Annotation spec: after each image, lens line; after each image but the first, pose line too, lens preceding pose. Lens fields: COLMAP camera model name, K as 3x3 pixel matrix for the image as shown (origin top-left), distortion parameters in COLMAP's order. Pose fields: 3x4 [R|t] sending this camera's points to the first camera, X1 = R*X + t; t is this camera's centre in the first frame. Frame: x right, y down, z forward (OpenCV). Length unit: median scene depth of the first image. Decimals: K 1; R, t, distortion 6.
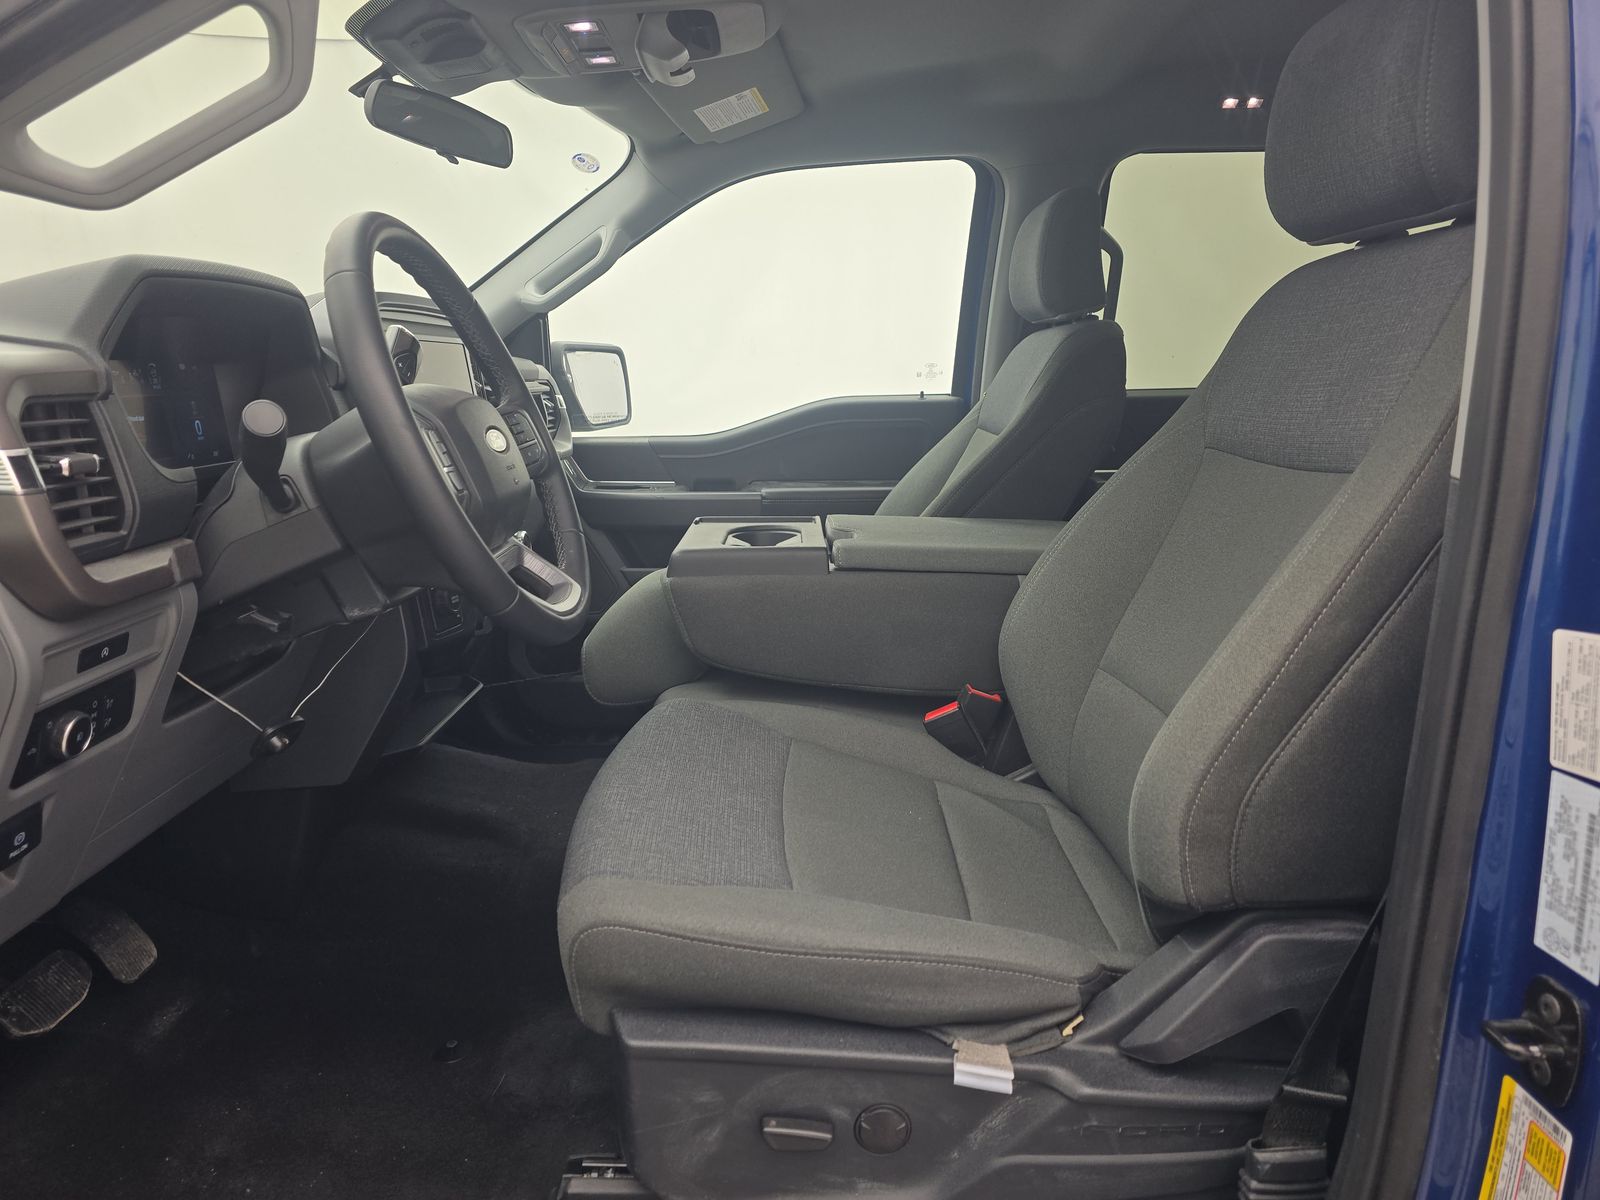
lens RADIAL K [[1078.7, 0, 790.3], [0, 1078.7, 605.3], [0, 0, 1]] dist [0.058629, -0.051696]
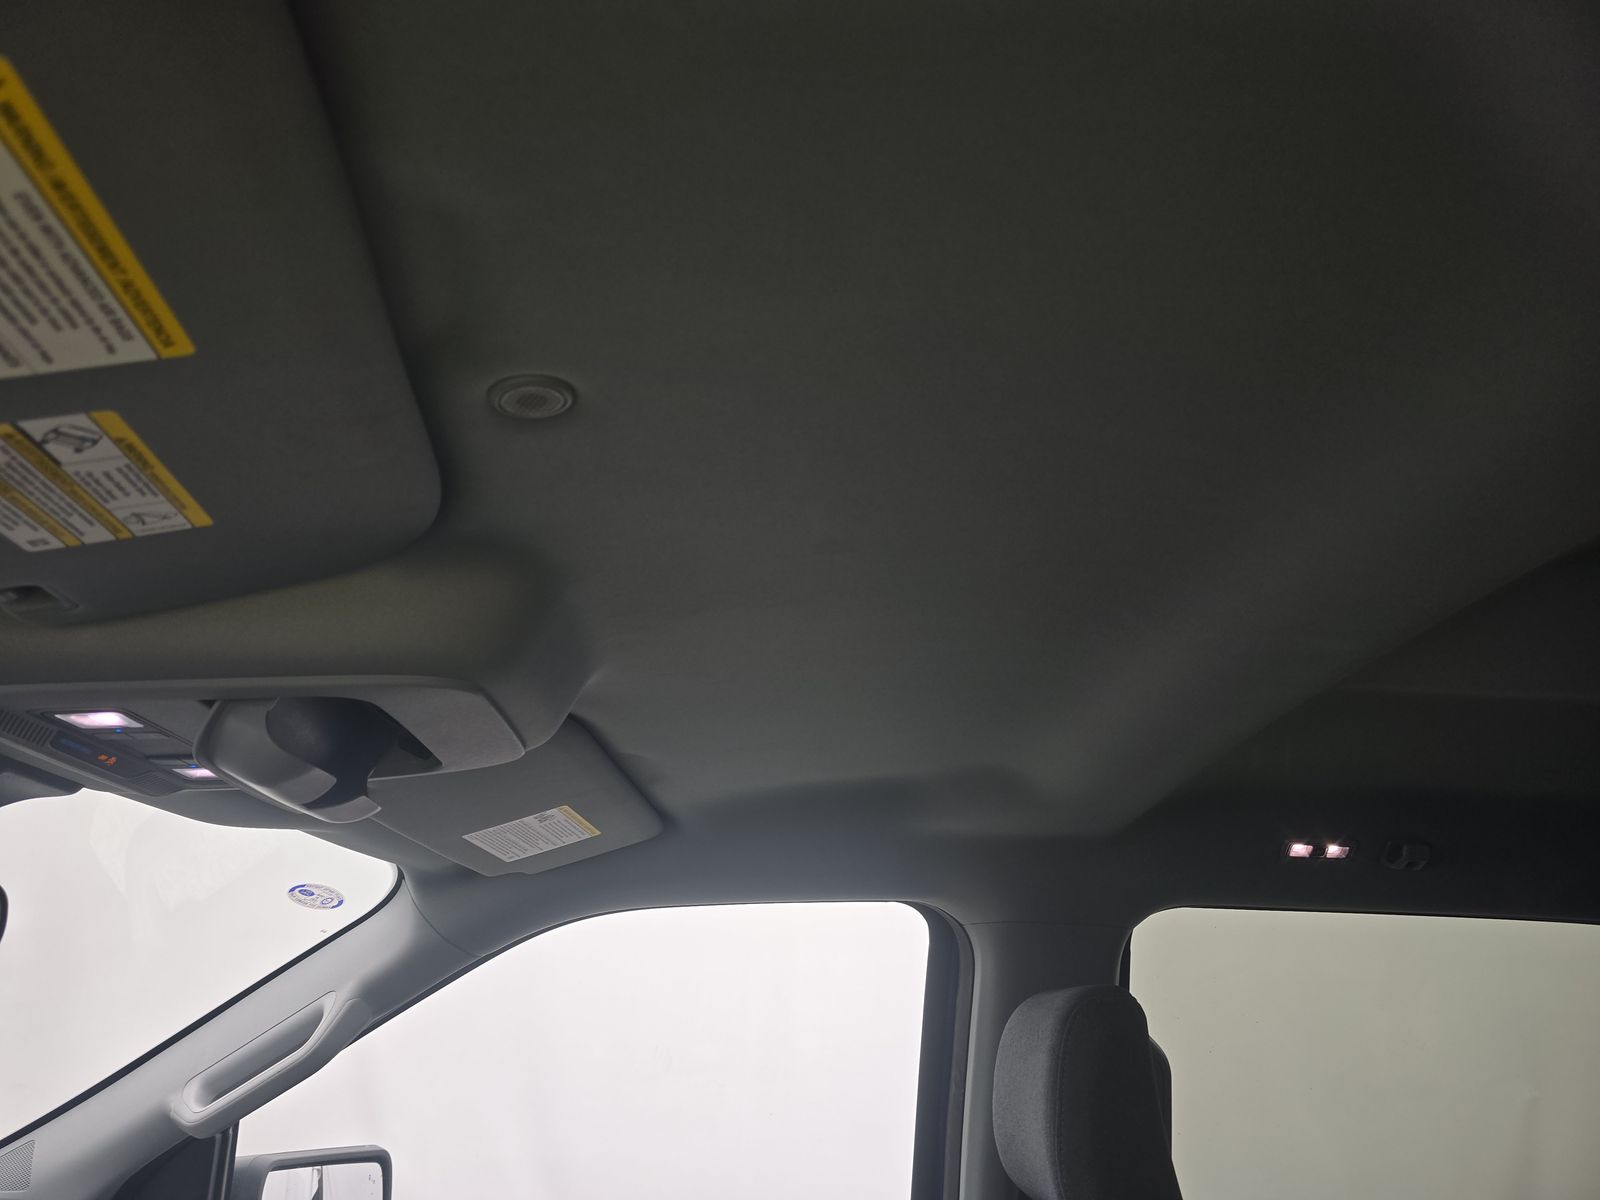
lens RADIAL K [[1078.7, 0, 790.3], [0, 1078.7, 605.3], [0, 0, 1]] dist [0.058629, -0.051696]
pose [[0.999109, 0.039821, 0.013990, 0.074350], [-0.025569, 0.834757, -0.550025, -0.205857], [-0.033580, 0.549177, 0.835031, 0.366202]]
